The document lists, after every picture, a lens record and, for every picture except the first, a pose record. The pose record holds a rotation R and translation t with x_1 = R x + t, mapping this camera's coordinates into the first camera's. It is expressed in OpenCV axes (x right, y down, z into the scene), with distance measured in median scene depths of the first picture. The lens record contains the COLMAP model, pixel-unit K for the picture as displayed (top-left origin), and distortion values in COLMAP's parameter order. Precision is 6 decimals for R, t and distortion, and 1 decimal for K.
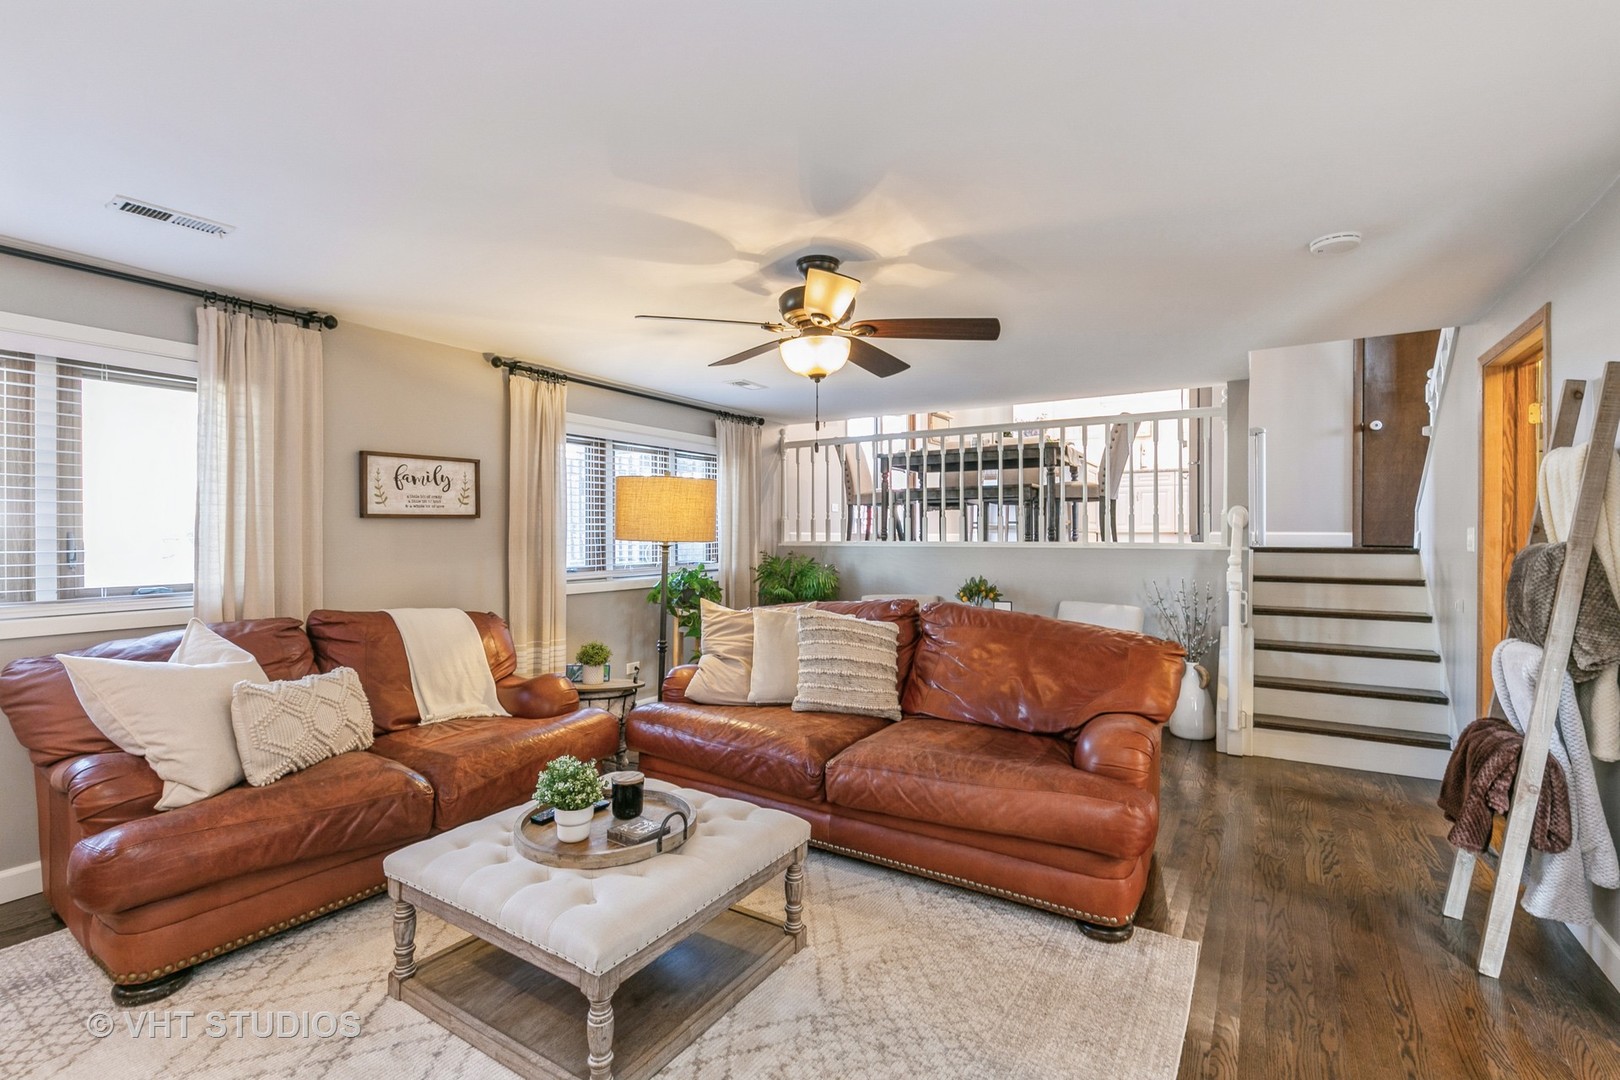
lens RADIAL K [[726.4, 0, 807.4], [0, 726.4, 535.3], [0, 0, 1]] dist [0.000899, 0.000102]
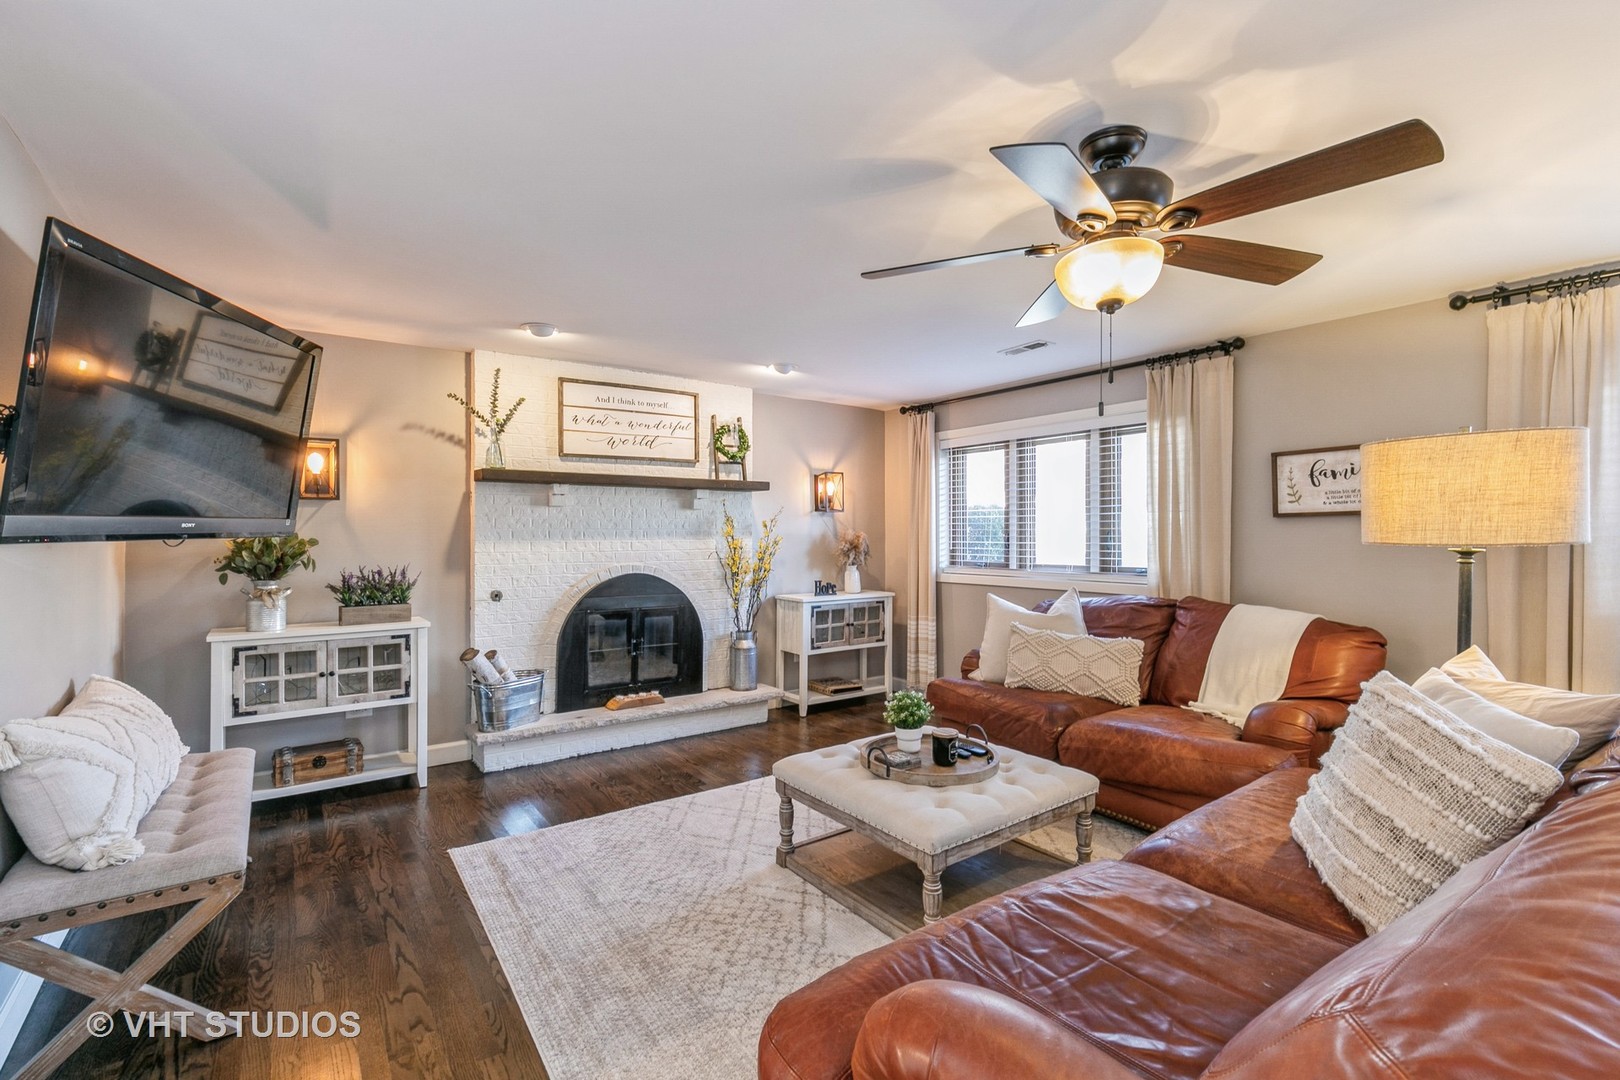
lens RADIAL K [[726.4, 0, 807.4], [0, 726.4, 535.3], [0, 0, 1]] dist [0.000899, 0.000102]
pose [[-0.385632, 0.000923, -0.922652, 0.641948], [-0.004940, 0.999983, 0.003065, 0.001762], [0.922639, 0.005740, -0.385621, 0.837712]]
